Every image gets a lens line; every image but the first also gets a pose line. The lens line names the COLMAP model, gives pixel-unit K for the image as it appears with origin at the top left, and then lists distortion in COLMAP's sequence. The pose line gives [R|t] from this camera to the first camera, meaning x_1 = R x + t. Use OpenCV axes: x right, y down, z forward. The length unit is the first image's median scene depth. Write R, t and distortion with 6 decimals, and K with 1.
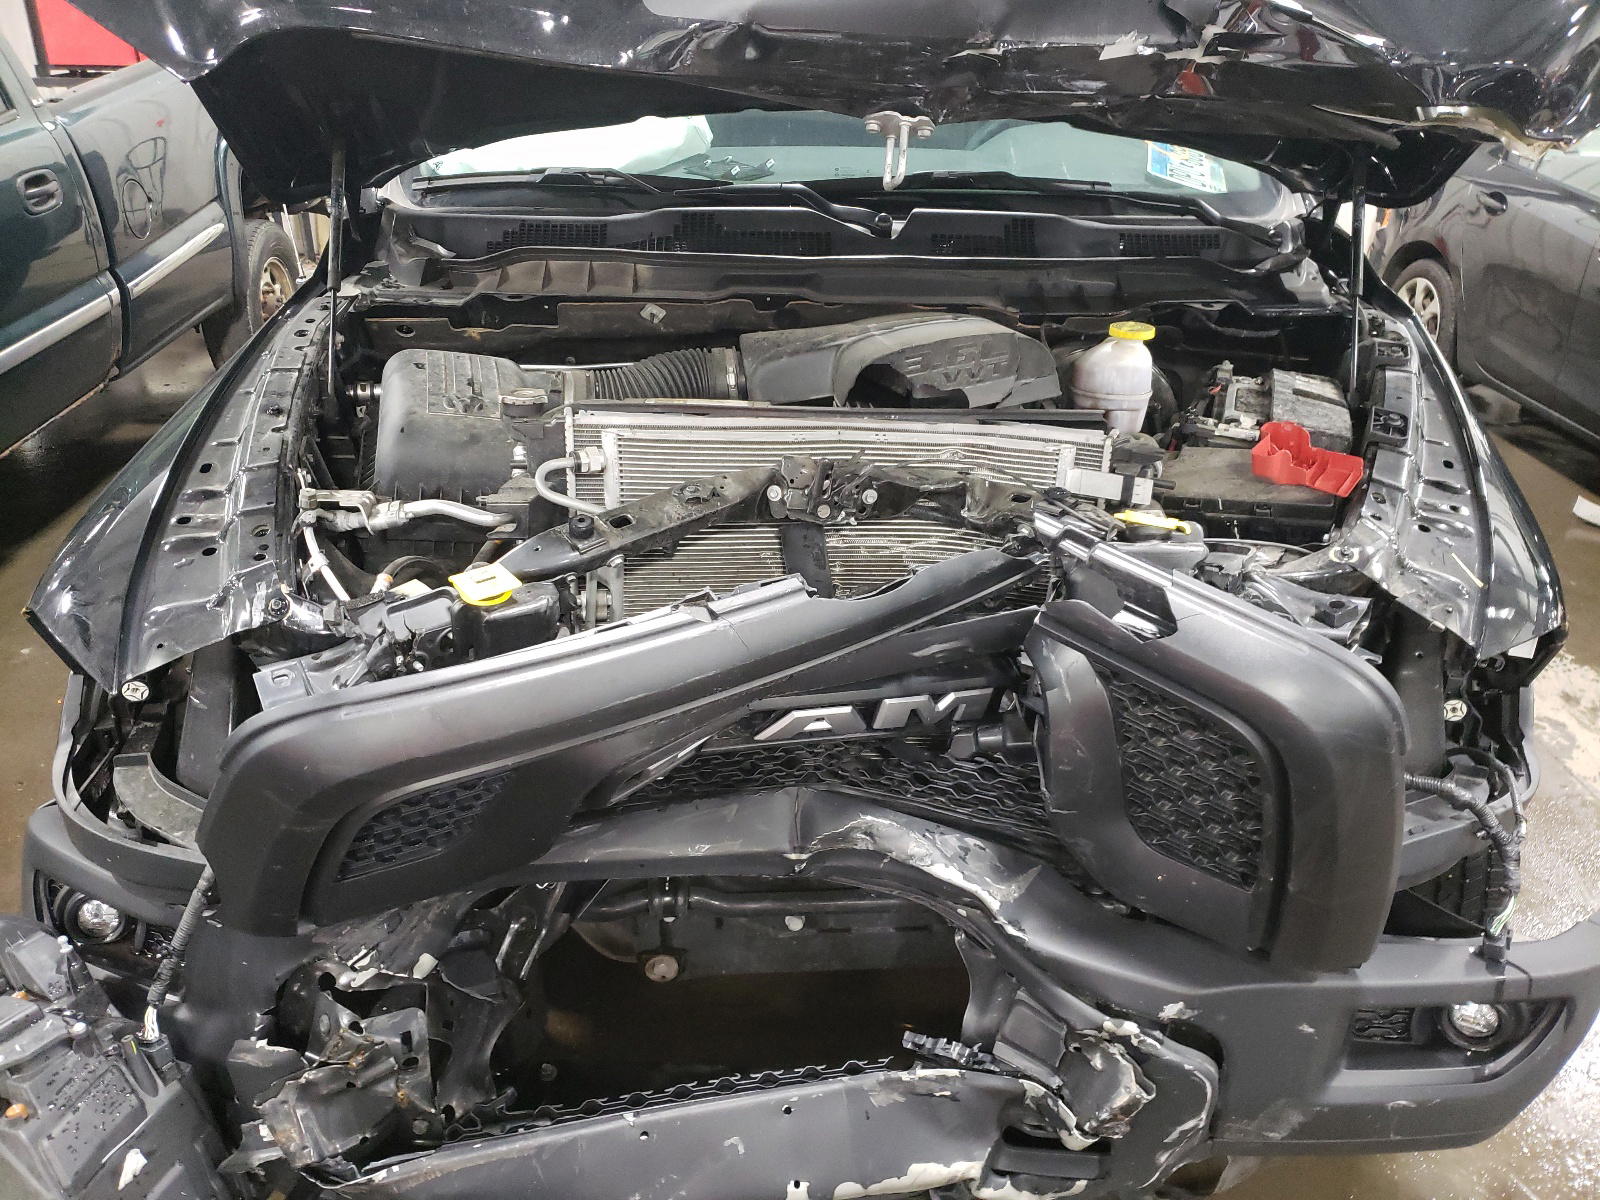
lens RADIAL K [[1224.5, 0, 807.4], [0, 1224.5, 600.0], [0, 0, 1]] dist [-0.064003, 0.057719]
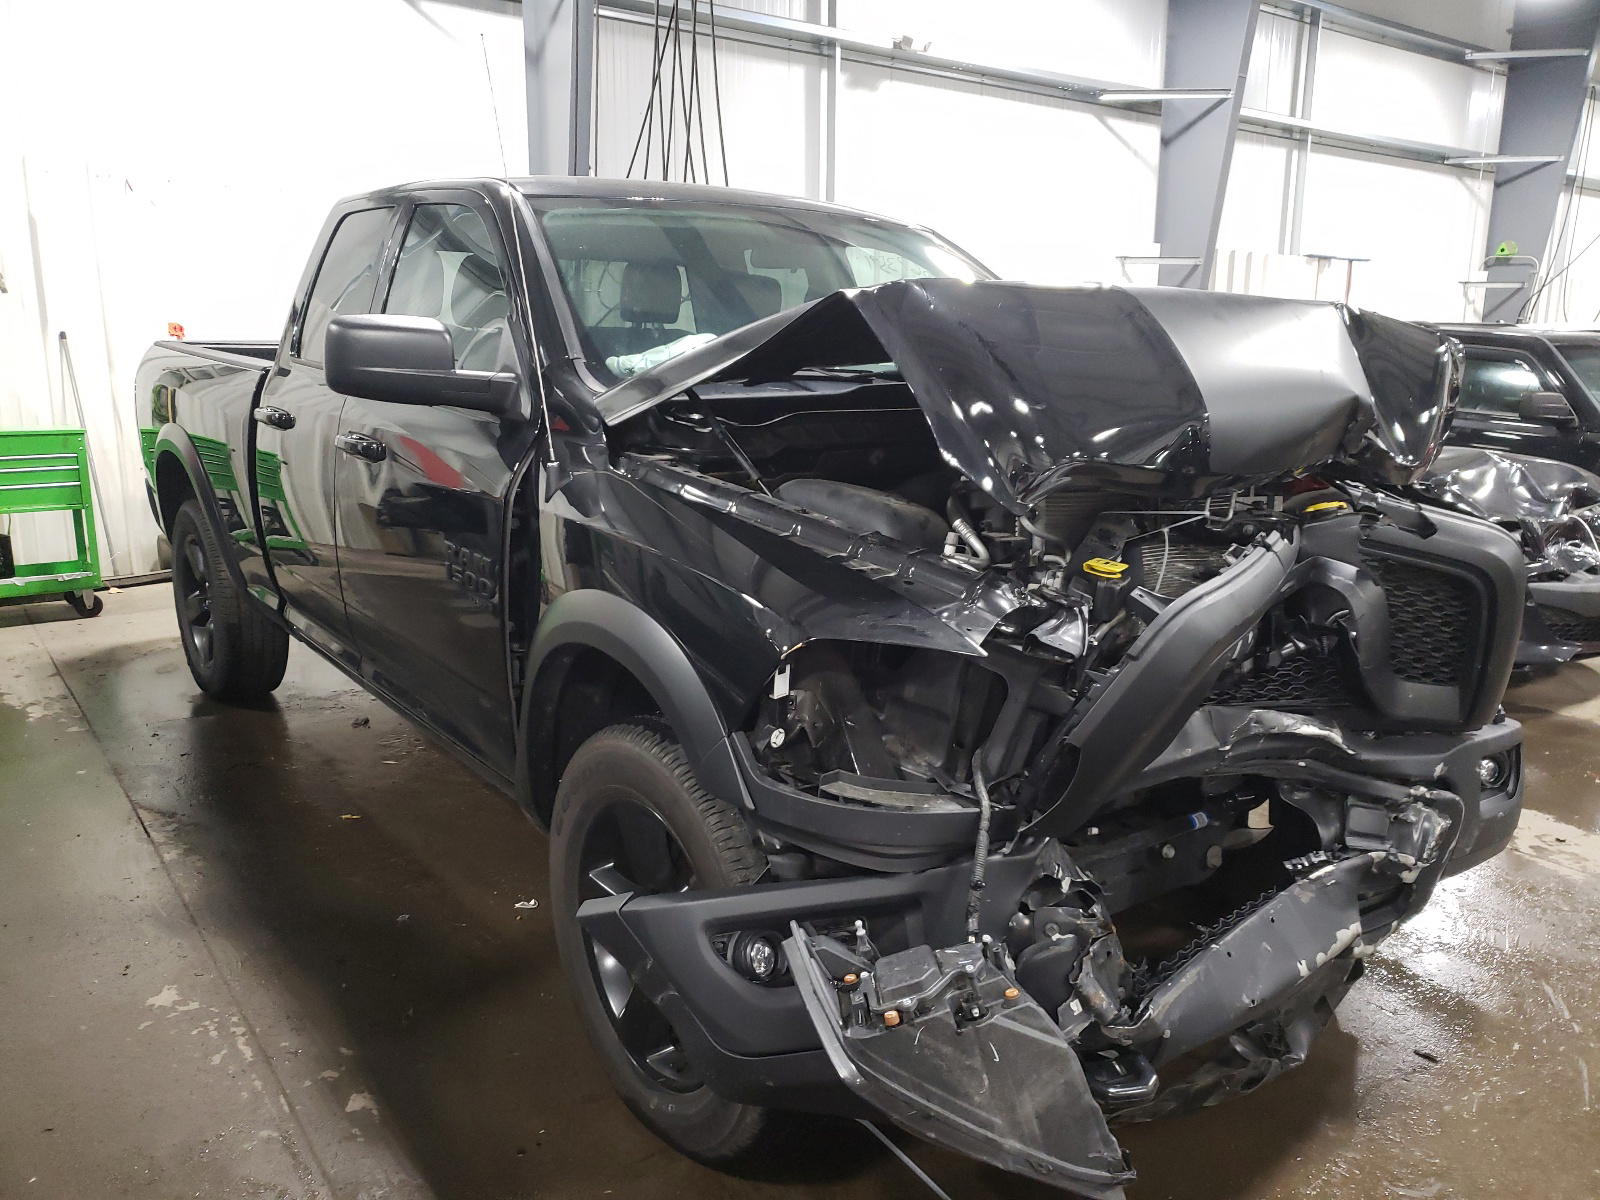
lens RADIAL K [[1224.5, 0, 807.4], [0, 1224.5, 600.0], [0, 0, 1]] dist [-0.064003, 0.057719]
pose [[0.839041, -0.121324, 0.530369, -1.235007], [0.250114, 0.951720, -0.177968, 0.182228], [-0.483171, 0.281975, 0.828876, -0.037647]]
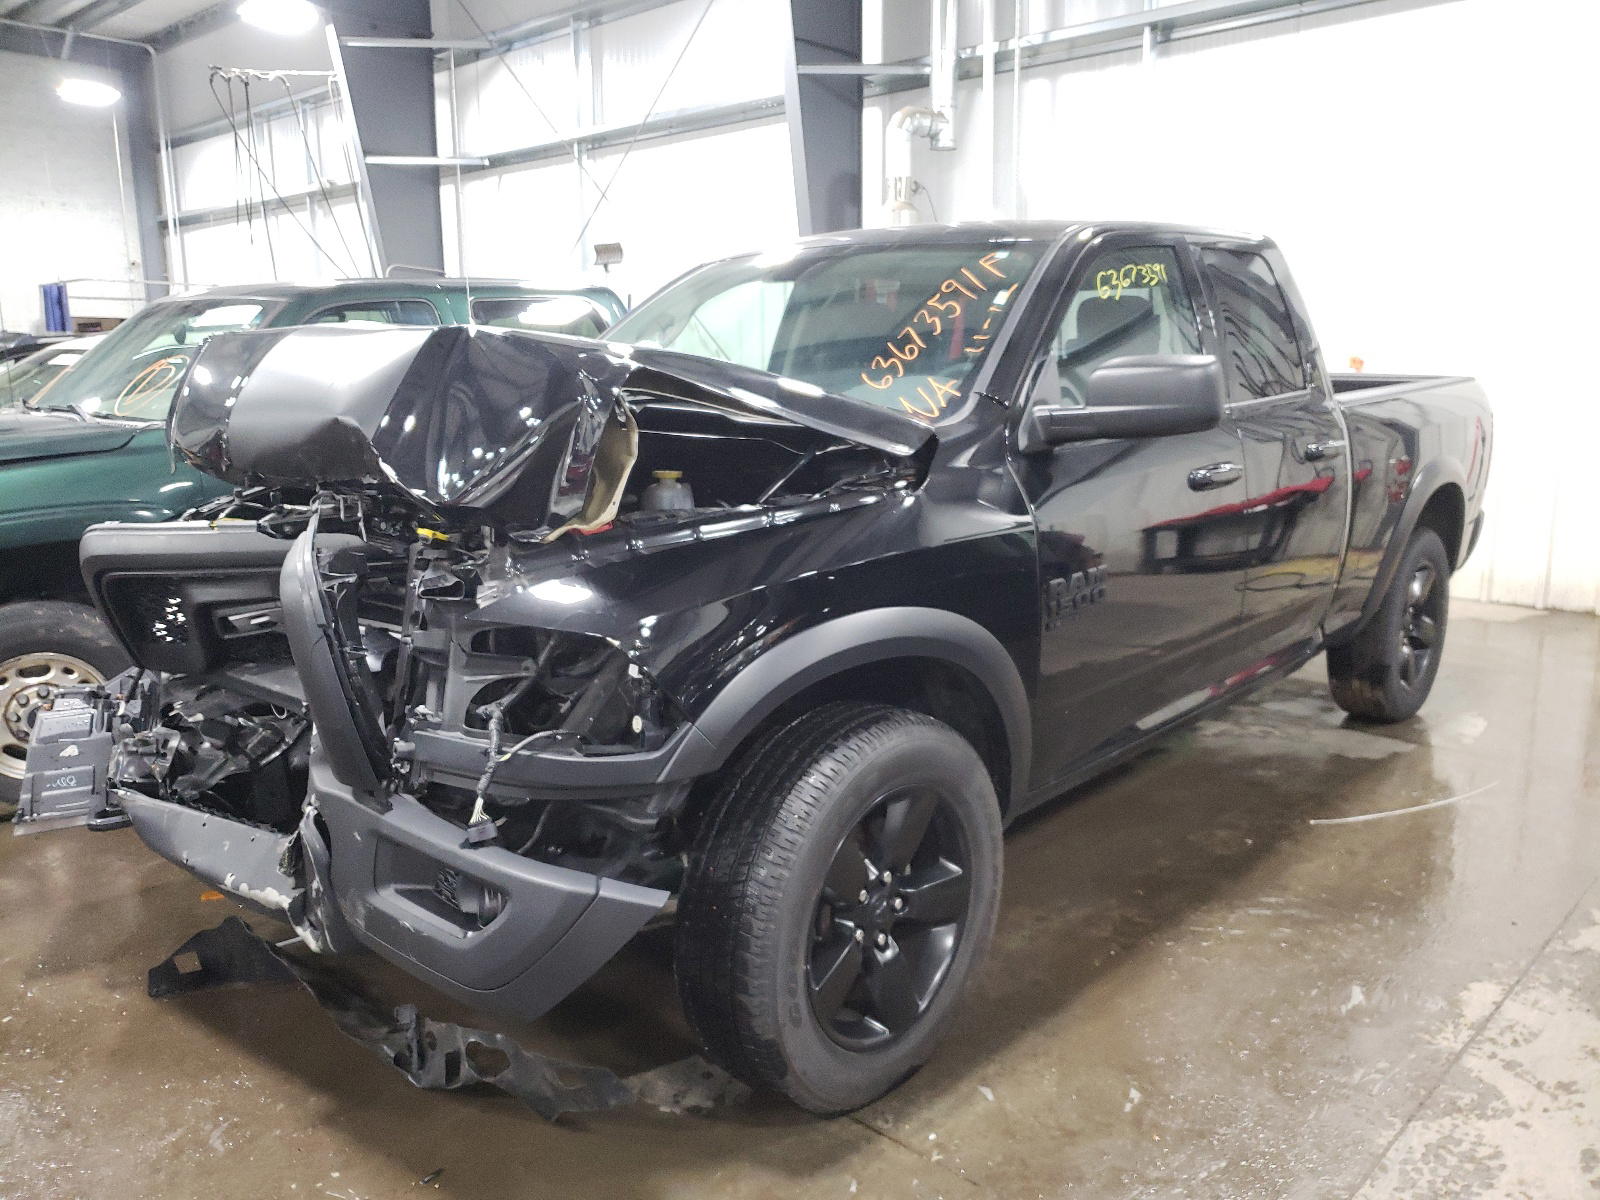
lens RADIAL K [[1224.5, 0, 807.4], [0, 1224.5, 600.0], [0, 0, 1]] dist [-0.064003, 0.057719]
pose [[0.727742, 0.107670, -0.677347, 1.777726], [-0.300609, 0.937757, -0.173911, 0.161990], [0.616462, 0.330179, 0.714812, 0.126975]]
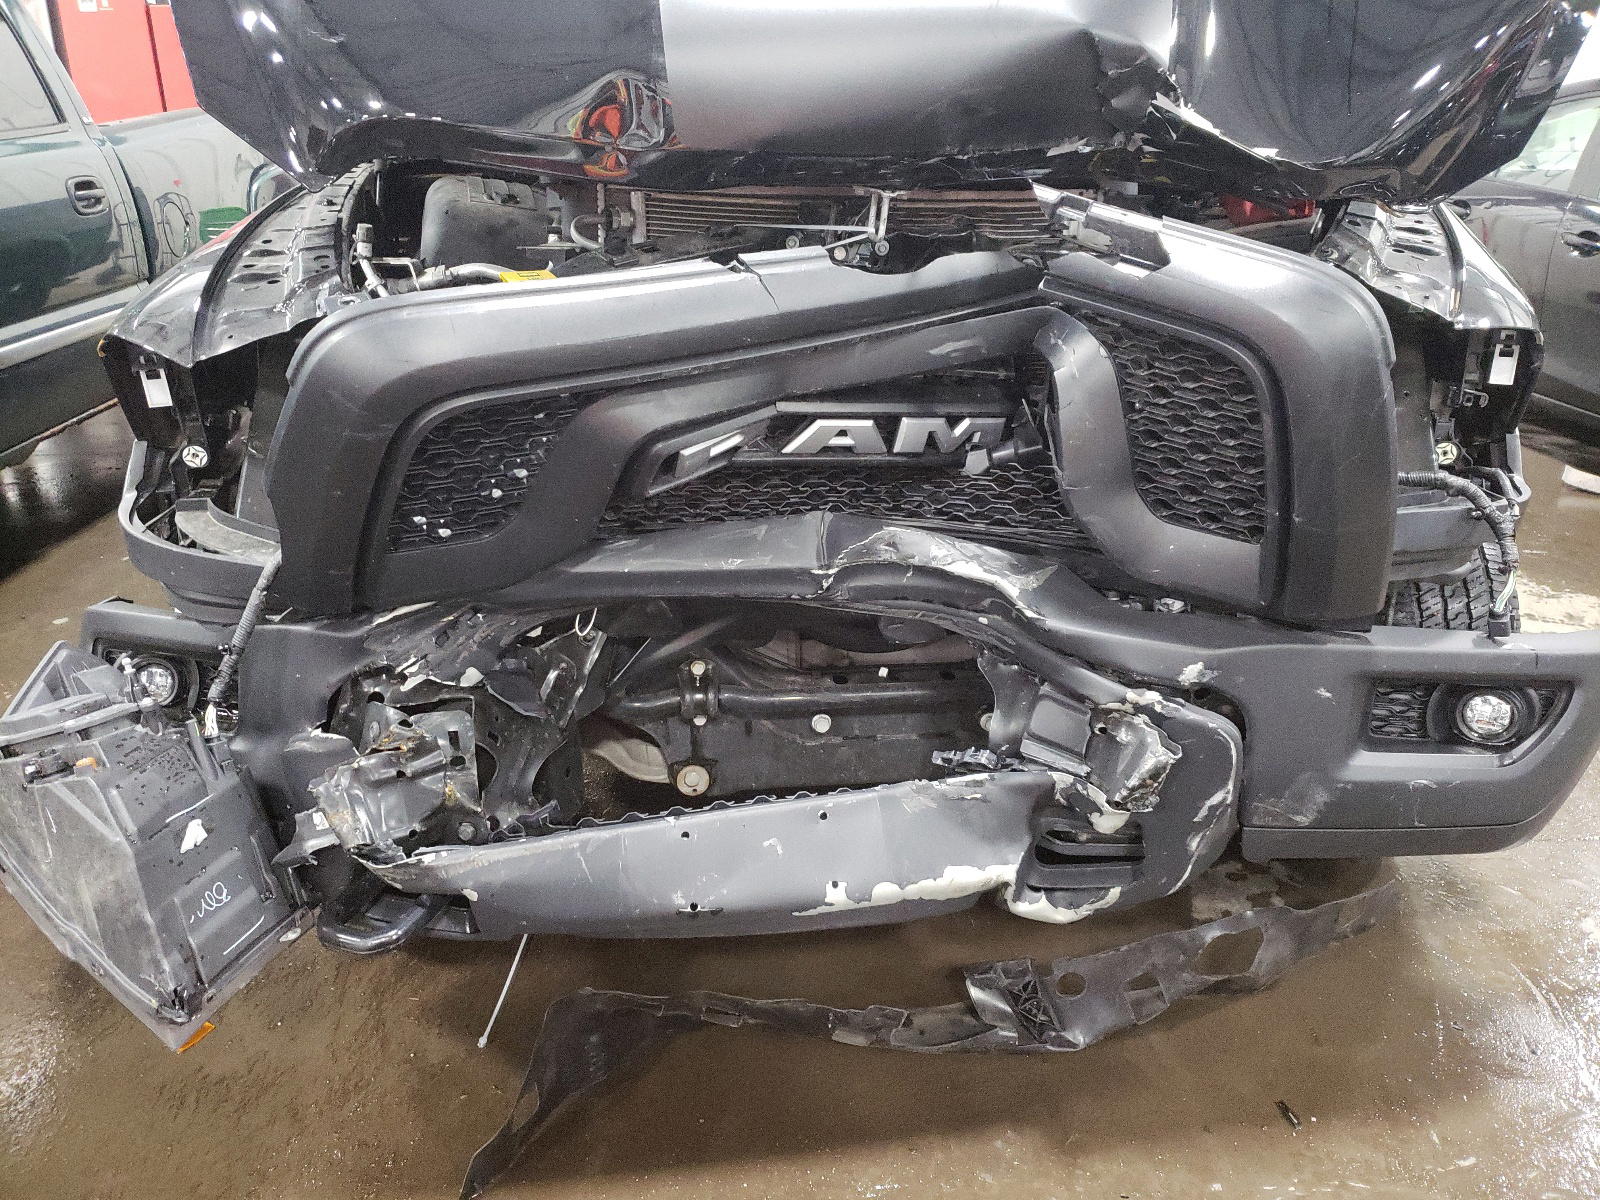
lens RADIAL K [[1217.4, 0, 800.0], [0, 1217.4, 600.0], [0, 0, 1]] dist [-0.028576, -0.006086]
pose [[0.999453, -0.032034, -0.008249, -0.022511], [0.031086, 0.994816, -0.096828, 0.347224], [0.011308, 0.096518, 0.995267, -0.041749]]
